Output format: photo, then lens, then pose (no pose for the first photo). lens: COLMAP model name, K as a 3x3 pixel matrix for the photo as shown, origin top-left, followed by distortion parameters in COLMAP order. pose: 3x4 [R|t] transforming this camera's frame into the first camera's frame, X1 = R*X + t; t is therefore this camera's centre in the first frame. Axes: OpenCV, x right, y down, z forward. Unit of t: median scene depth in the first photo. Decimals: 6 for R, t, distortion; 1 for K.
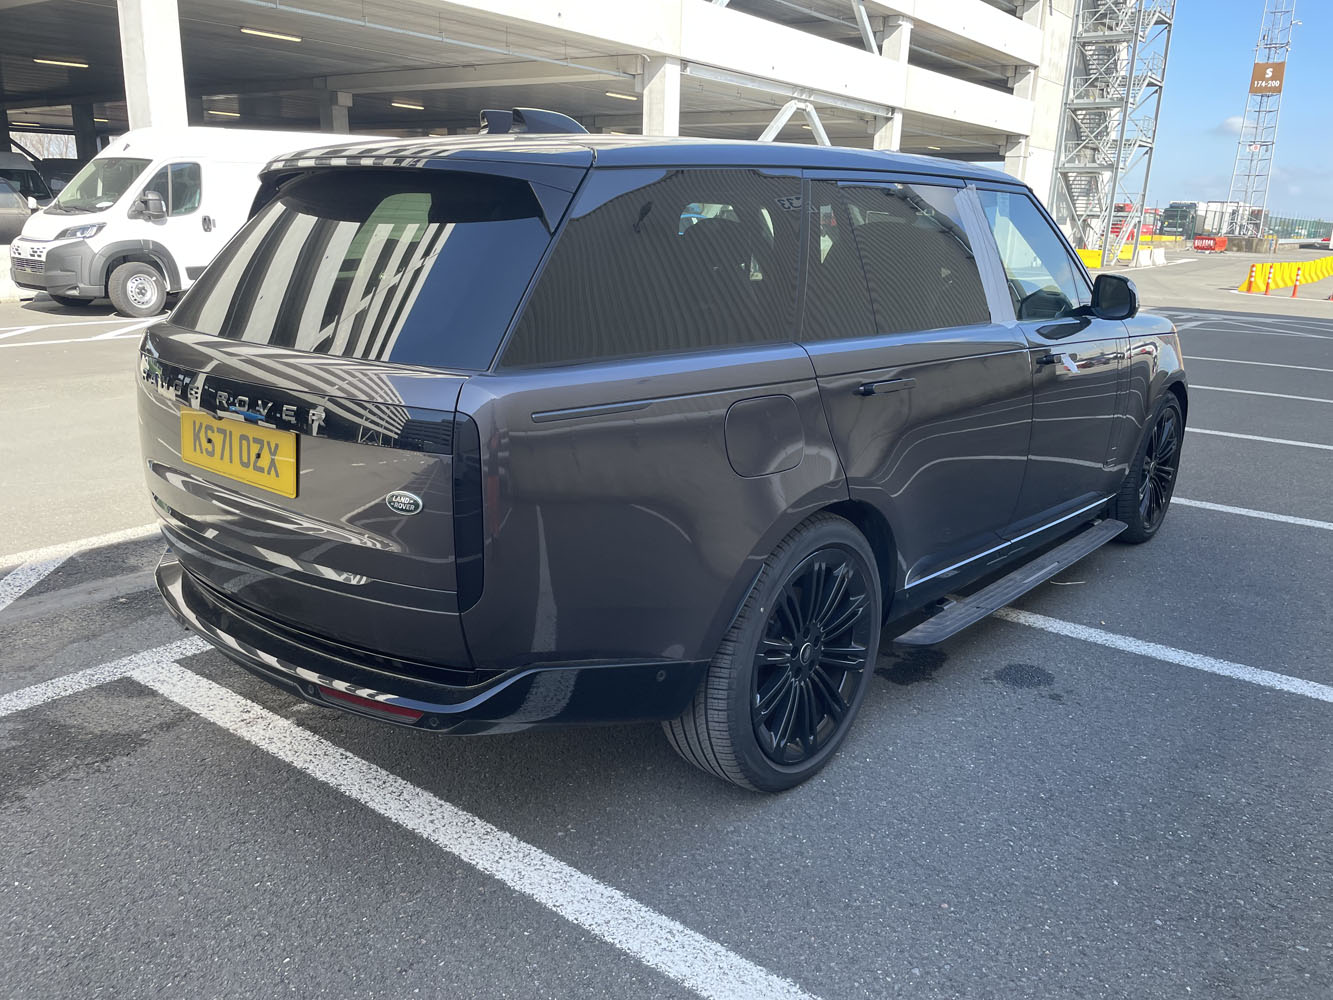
lens RADIAL K [[1006.5, 0, 675.6], [0, 1006.5, 509.8], [0, 0, 1]] dist [0.085165, -0.111548]
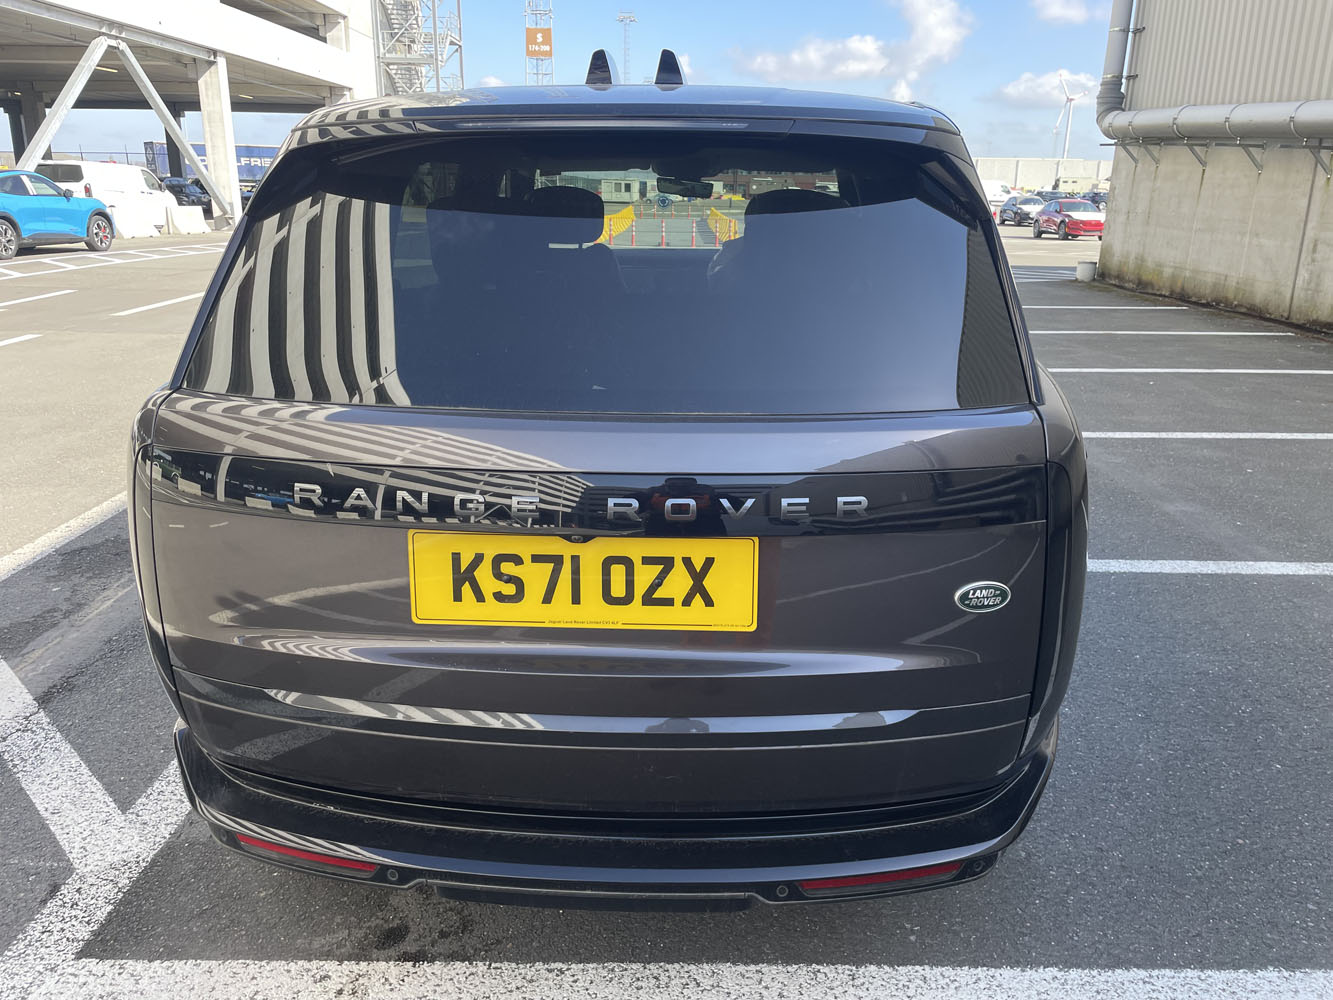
lens RADIAL K [[1006.5, 0, 676.9], [0, 1006.5, 509.7], [0, 0, 1]] dist [0.085165, -0.111548]
pose [[0.801839, -0.198570, 0.563582, -0.058498], [0.175381, 0.979837, 0.095707, -0.012280], [-0.571223, 0.022100, 0.820497, 0.035866]]
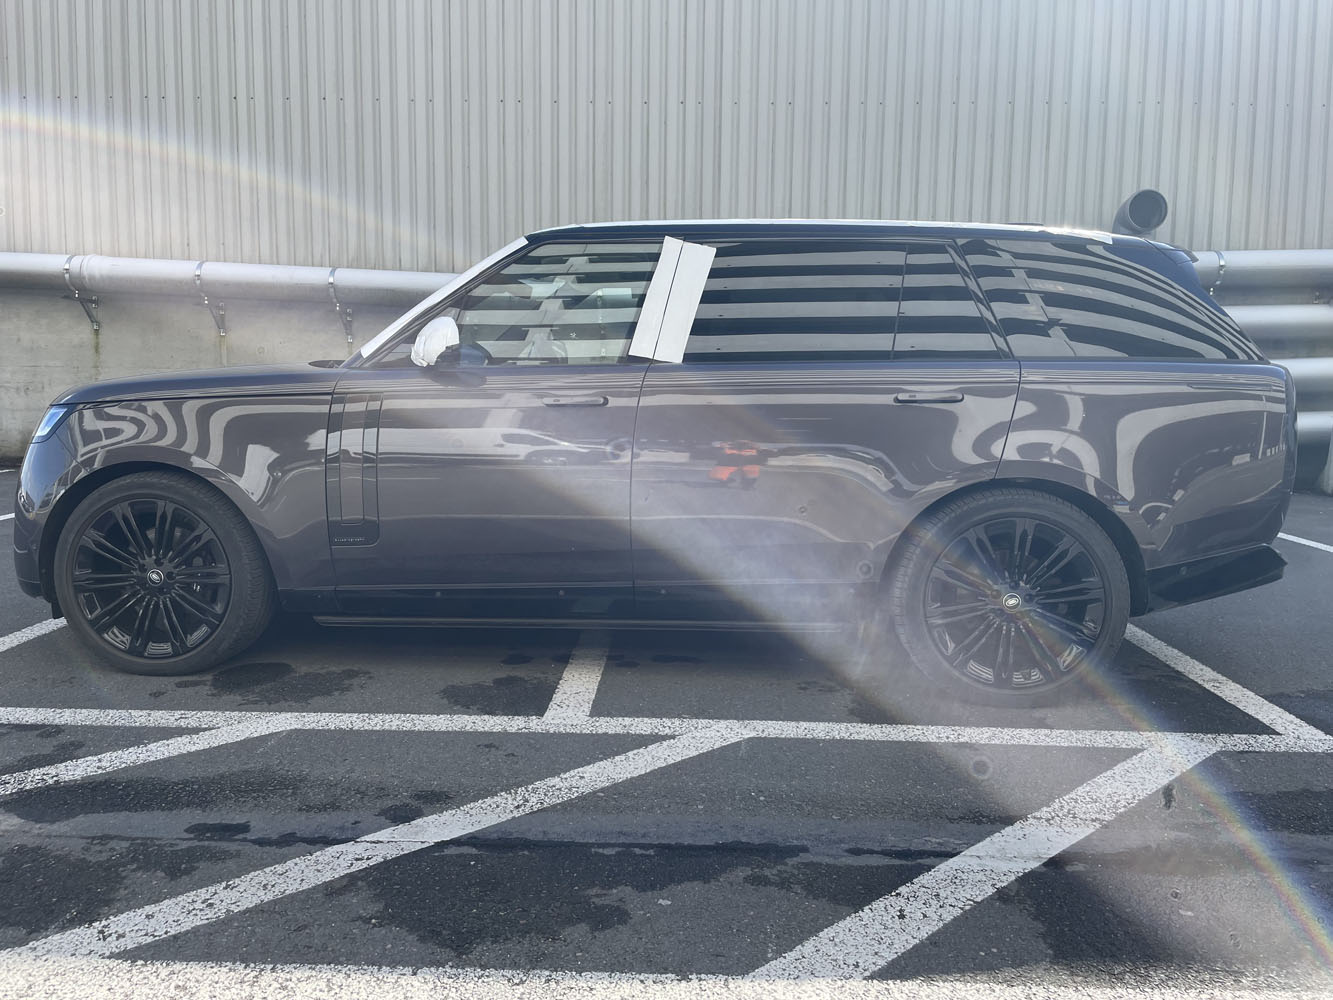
lens RADIAL K [[1006.5, 0, 664.7], [0, 1006.5, 495.0], [0, 0, 1]] dist [0.085165, -0.111548]
pose [[-0.573374, -0.124658, 0.809755, -0.106603], [0.200765, 0.936845, 0.286382, -0.052434], [-0.794315, 0.326774, -0.512136, 0.220270]]
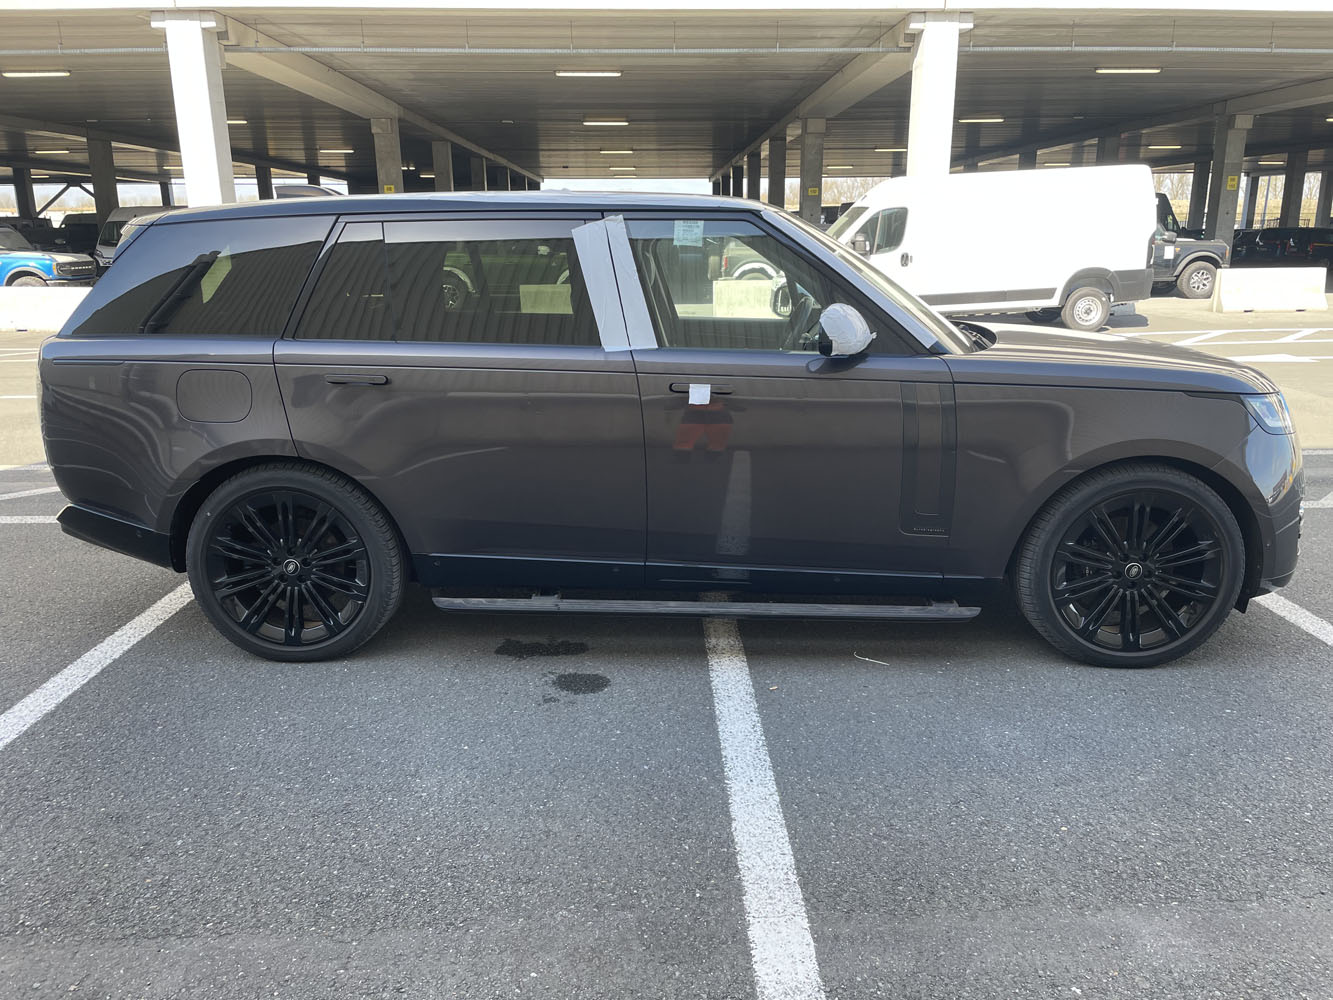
lens RADIAL K [[1006.5, 0, 677.7], [0, 1006.5, 506.3], [0, 0, 1]] dist [0.085165, -0.111548]
pose [[0.625047, 0.168360, -0.762214, 0.139581], [-0.193459, 0.979411, 0.057690, -0.011153], [0.756234, 0.111398, 0.644749, 0.046629]]
